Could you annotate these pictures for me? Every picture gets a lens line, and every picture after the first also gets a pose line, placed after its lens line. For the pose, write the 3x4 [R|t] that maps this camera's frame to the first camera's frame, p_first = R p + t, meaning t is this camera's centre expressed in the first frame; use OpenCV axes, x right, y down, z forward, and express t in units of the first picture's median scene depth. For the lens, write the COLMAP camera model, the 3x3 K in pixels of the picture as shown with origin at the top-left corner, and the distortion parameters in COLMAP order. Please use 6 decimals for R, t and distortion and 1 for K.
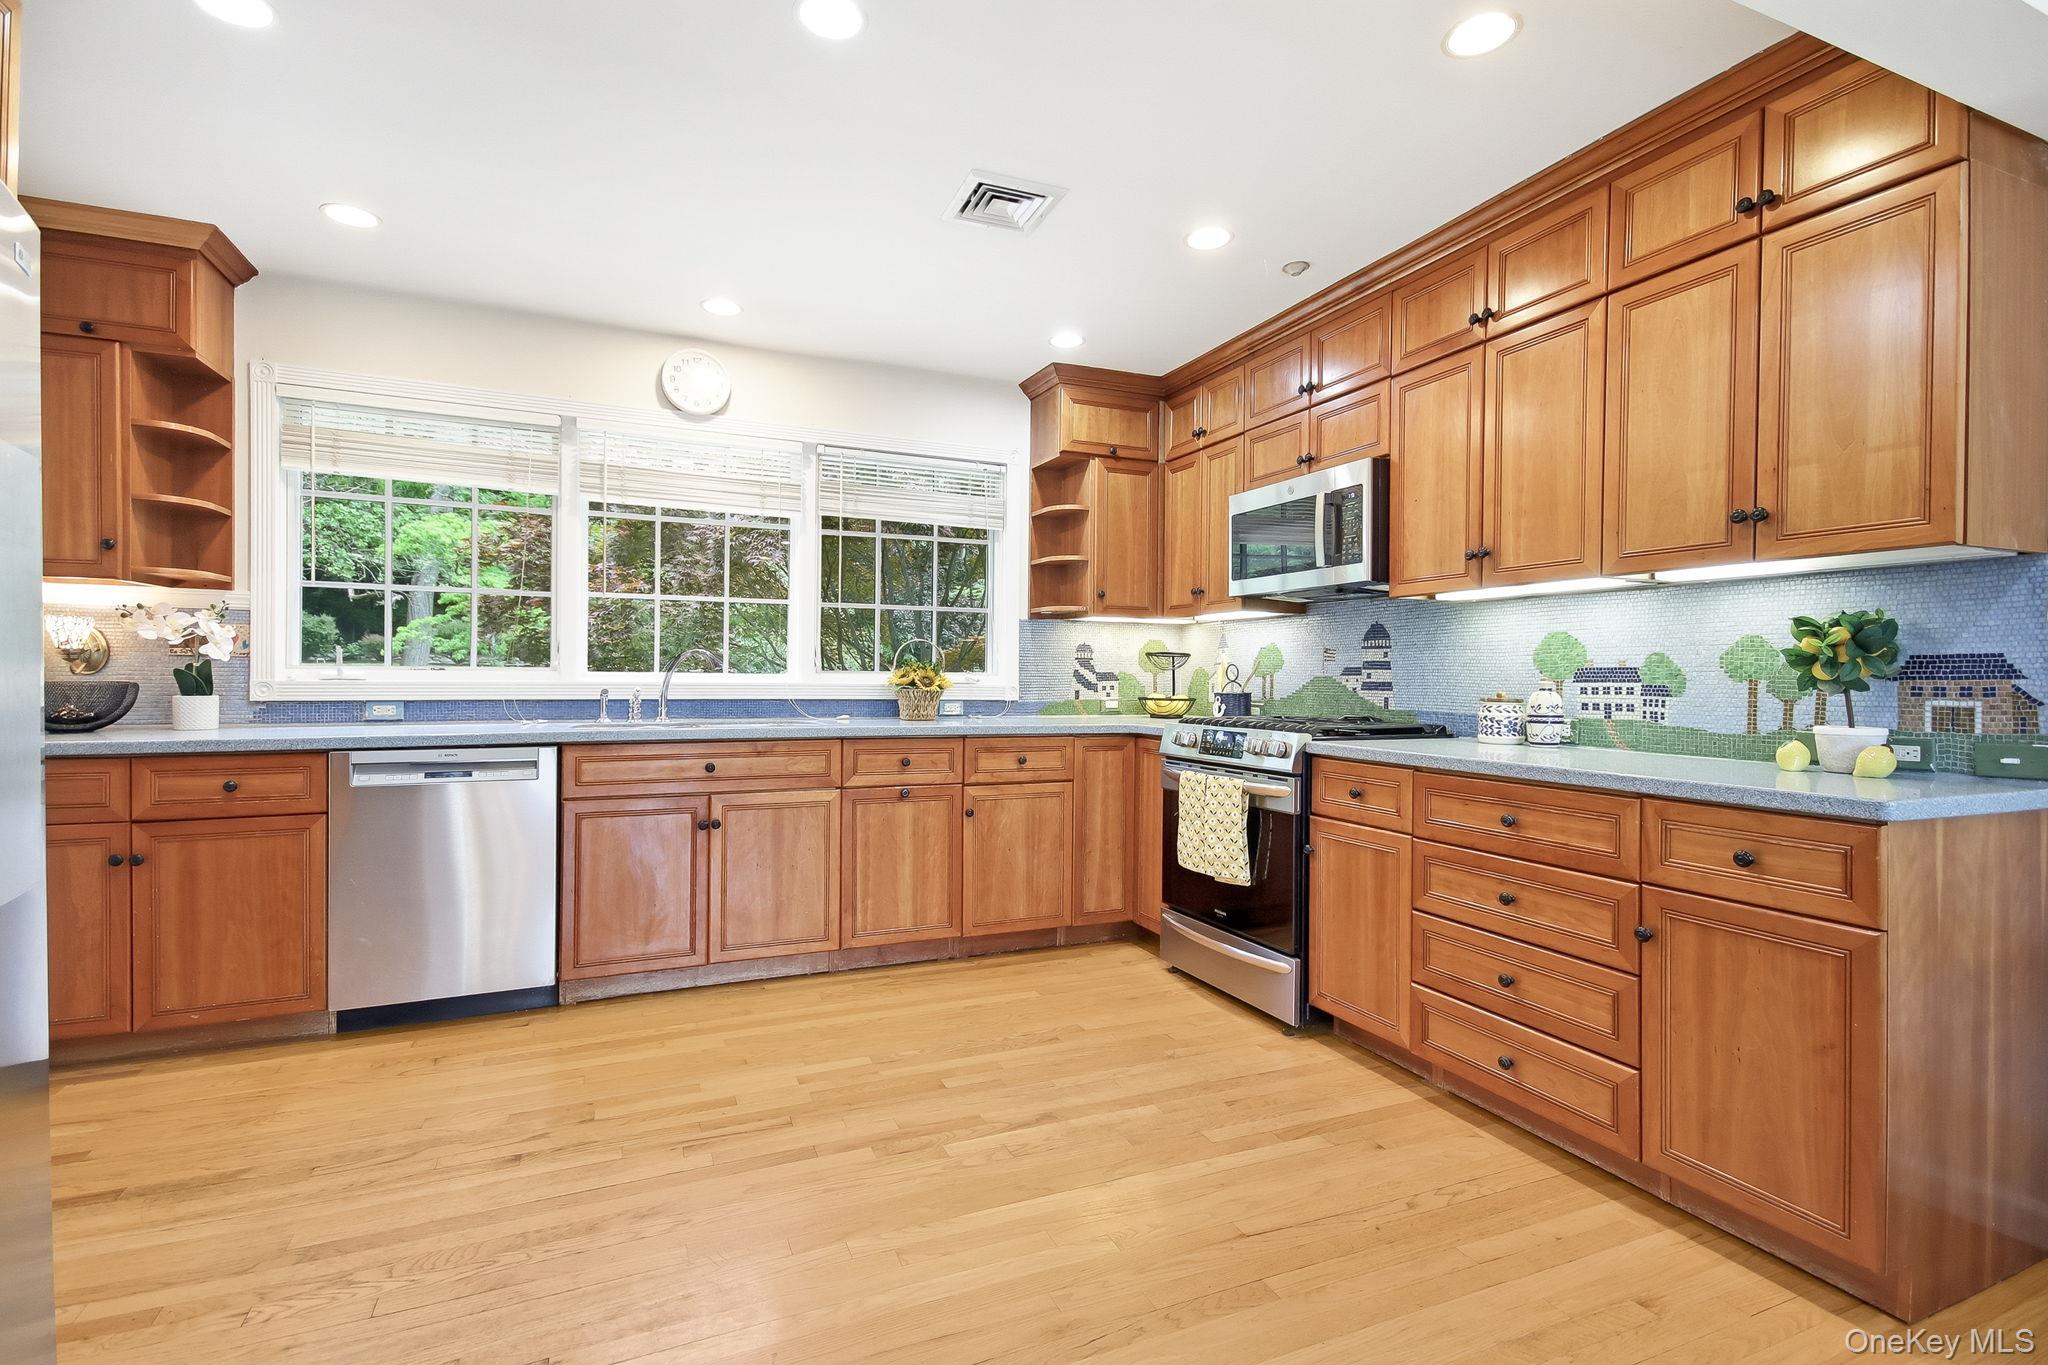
lens RADIAL K [[945.3, 0, 1024.9], [0, 945.3, 674.2], [0, 0, 1]] dist [0.003918, 0.000125]
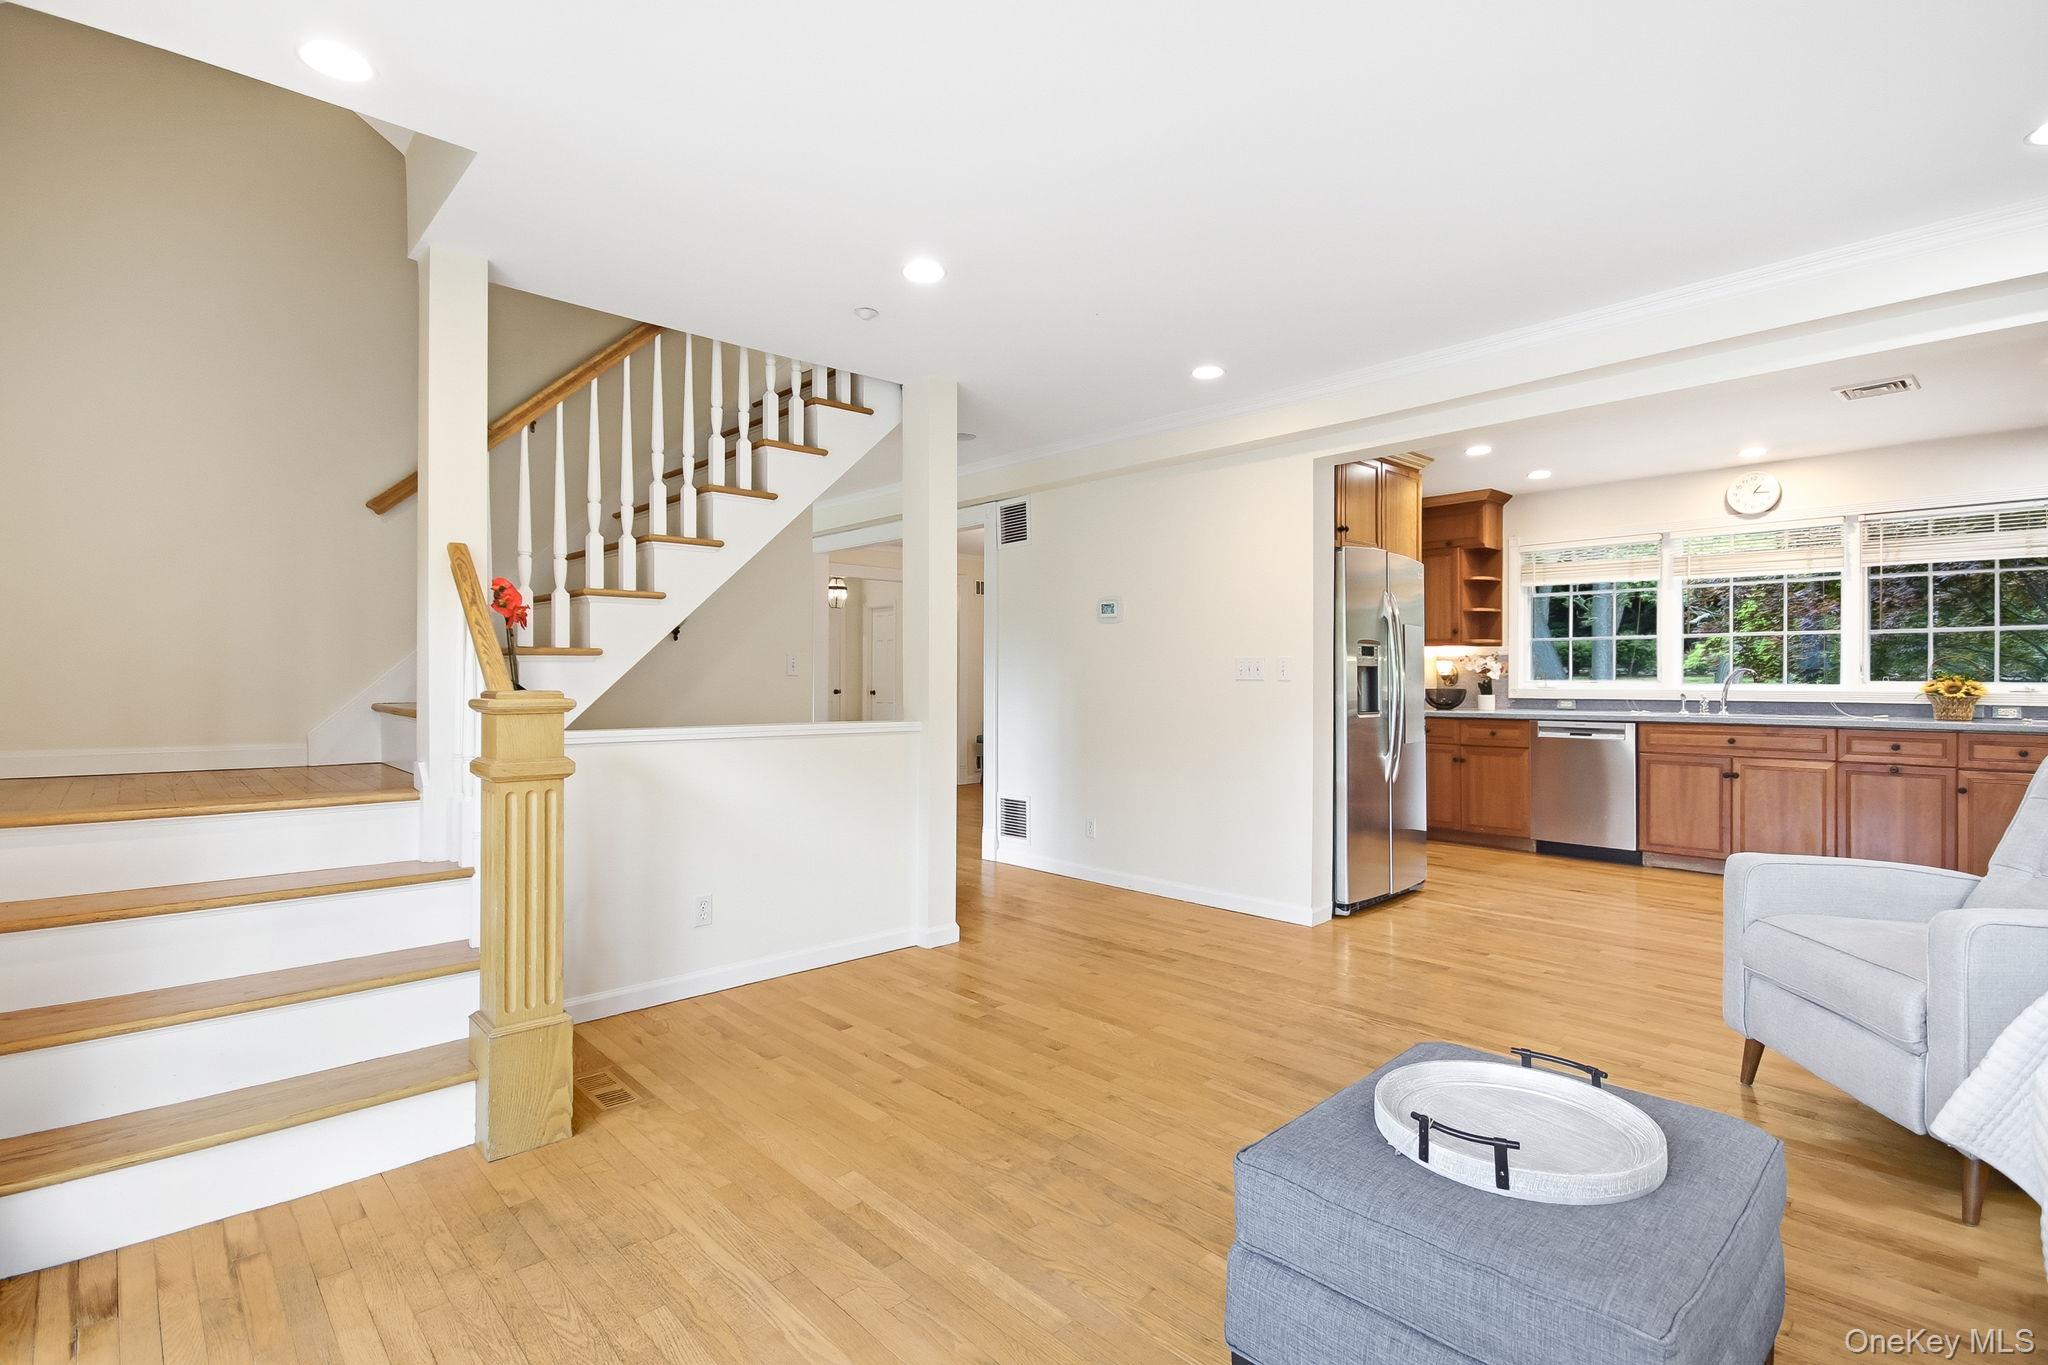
lens RADIAL K [[992.6, 0, 1024.0], [0, 992.6, 682.5], [0, 0, 1]] dist [-0.001800, 0.000091]
pose [[0.323283, -0.010072, -0.946249, 0.918208], [-0.005361, 0.999908, -0.012475, 0.026216], [0.946287, 0.009105, 0.323199, -0.735321]]
